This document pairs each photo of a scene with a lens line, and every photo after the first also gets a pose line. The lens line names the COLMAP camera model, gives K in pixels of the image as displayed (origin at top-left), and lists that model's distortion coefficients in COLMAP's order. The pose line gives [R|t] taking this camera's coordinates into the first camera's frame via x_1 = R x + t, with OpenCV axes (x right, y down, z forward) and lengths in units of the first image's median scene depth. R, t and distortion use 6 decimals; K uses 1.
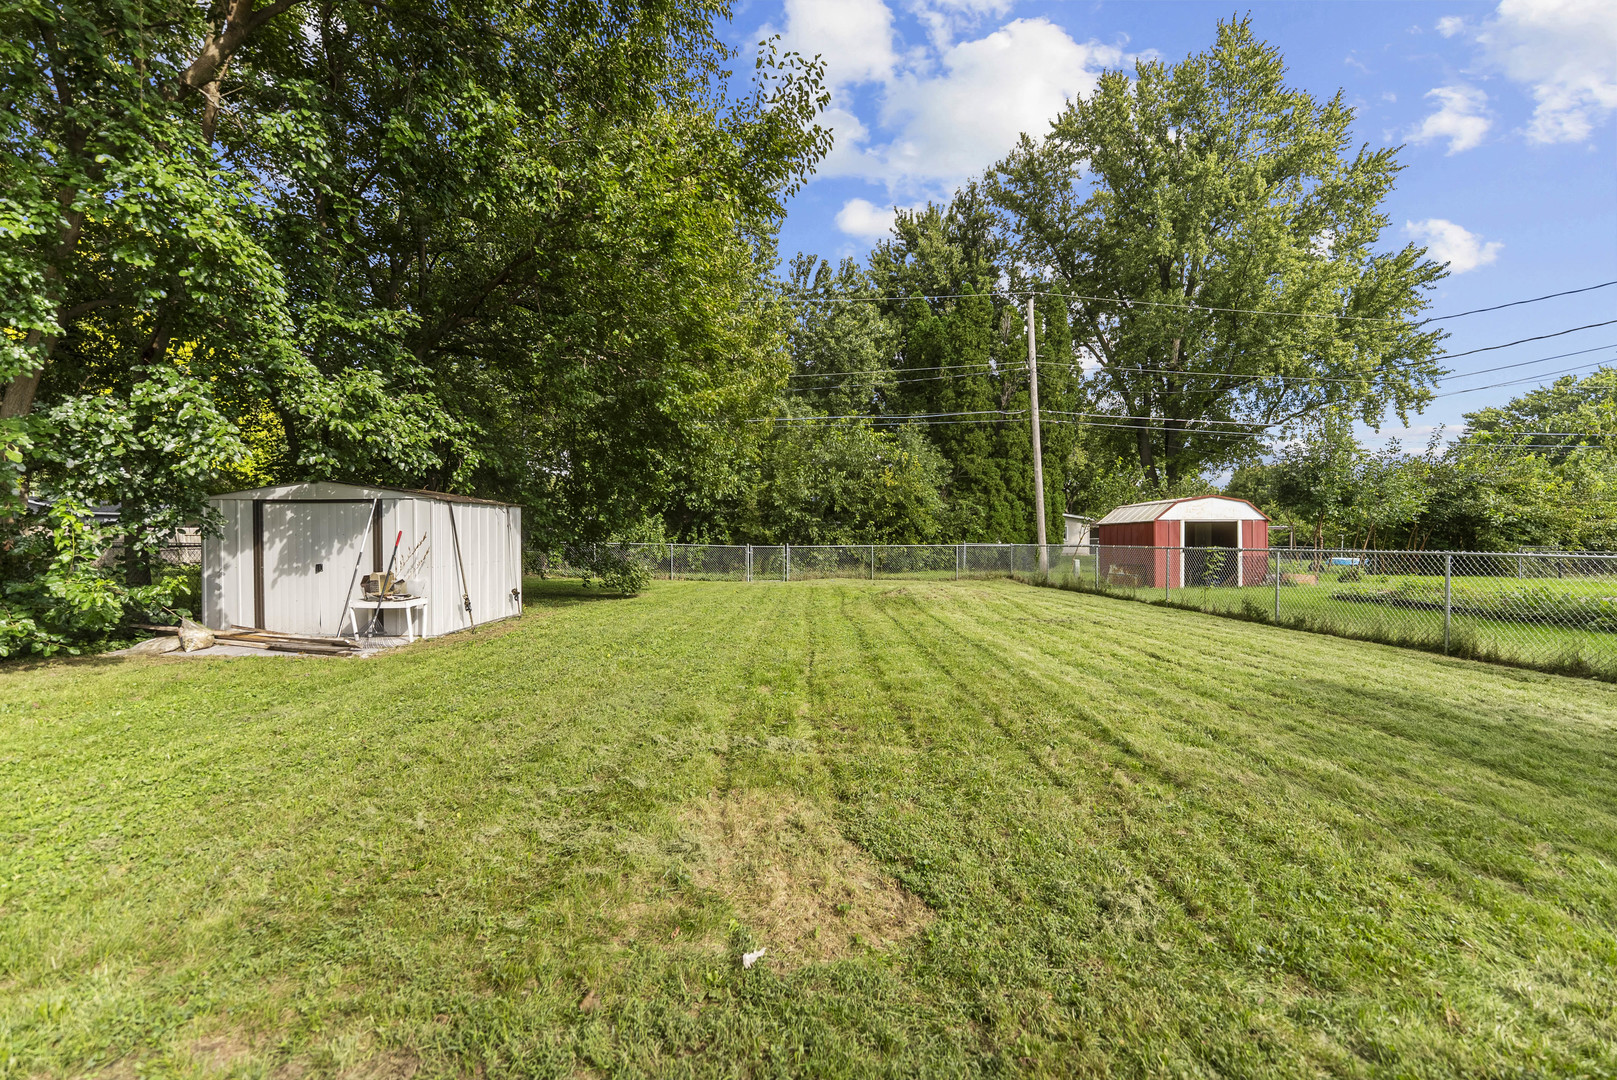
lens RADIAL K [[674.7, 0, 812.7], [0, 674.7, 508.8], [0, 0, 1]] dist [0.001118, -0.000162]
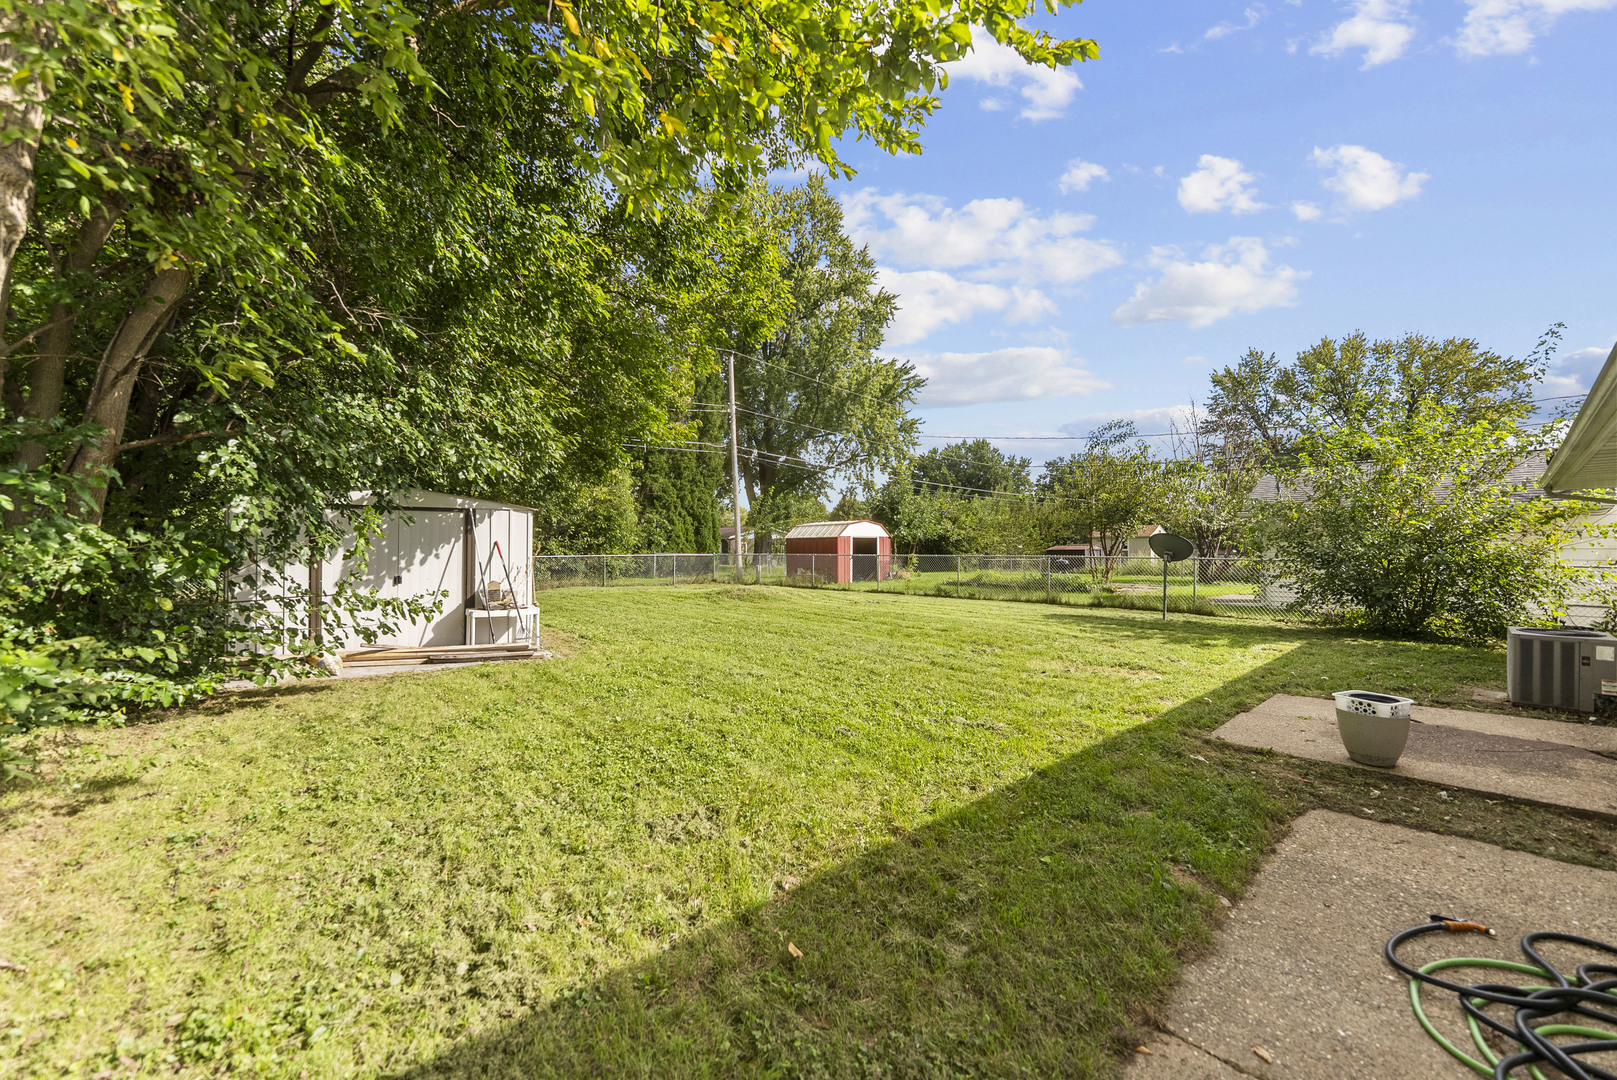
lens RADIAL K [[674.7, 0, 812.7], [0, 674.7, 508.8], [0, 0, 1]] dist [0.001118, -0.000162]
pose [[0.745715, 0.039938, 0.665067, -0.376900], [-0.030438, 0.999202, -0.025874, -0.001487], [-0.665569, -0.000948, 0.746336, -0.029670]]
